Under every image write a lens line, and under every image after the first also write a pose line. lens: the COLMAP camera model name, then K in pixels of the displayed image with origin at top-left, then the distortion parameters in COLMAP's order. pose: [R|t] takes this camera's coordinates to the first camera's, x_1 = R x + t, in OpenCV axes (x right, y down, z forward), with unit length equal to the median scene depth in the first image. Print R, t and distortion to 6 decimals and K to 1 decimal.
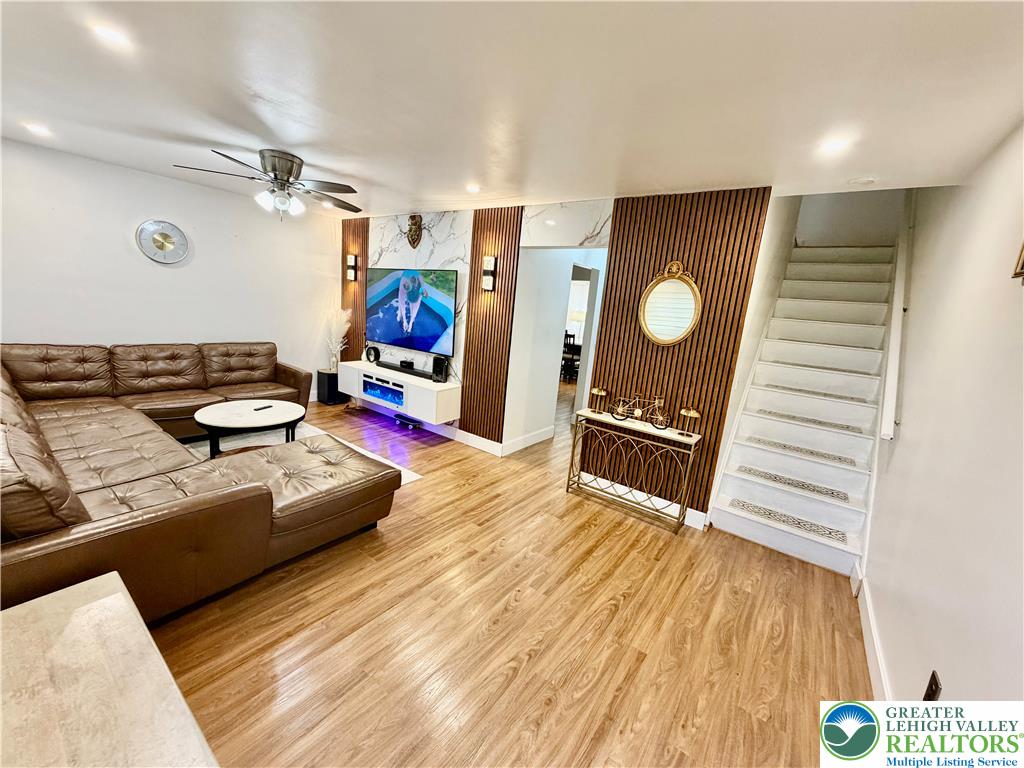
lens RADIAL K [[407.0, 0, 506.2], [0, 407.0, 384.0], [0, 0, 1]] dist [-0.001074, 0.000534]
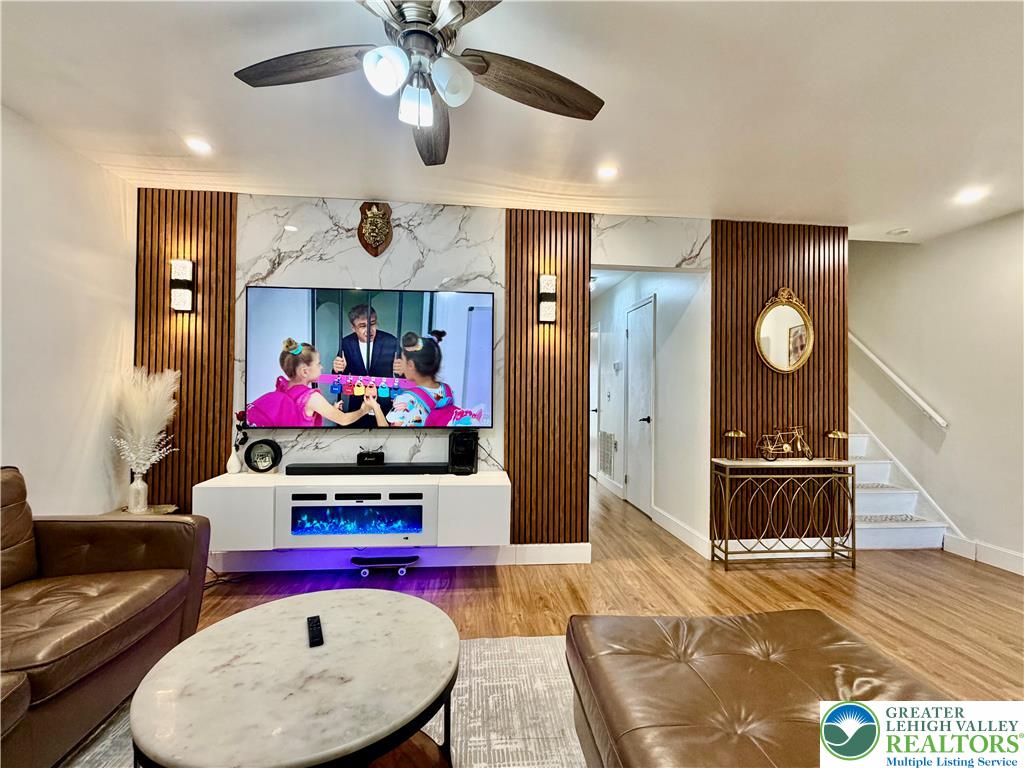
lens RADIAL K [[454.0, 0, 509.7], [0, 454.0, 384.2], [0, 0, 1]] dist [-0.001735, 0.000831]
pose [[0.733066, -0.071729, 0.676365, -0.615096], [0.182104, 0.978817, -0.093566, -0.065933], [-0.655326, 0.191759, 0.730600, 0.495300]]
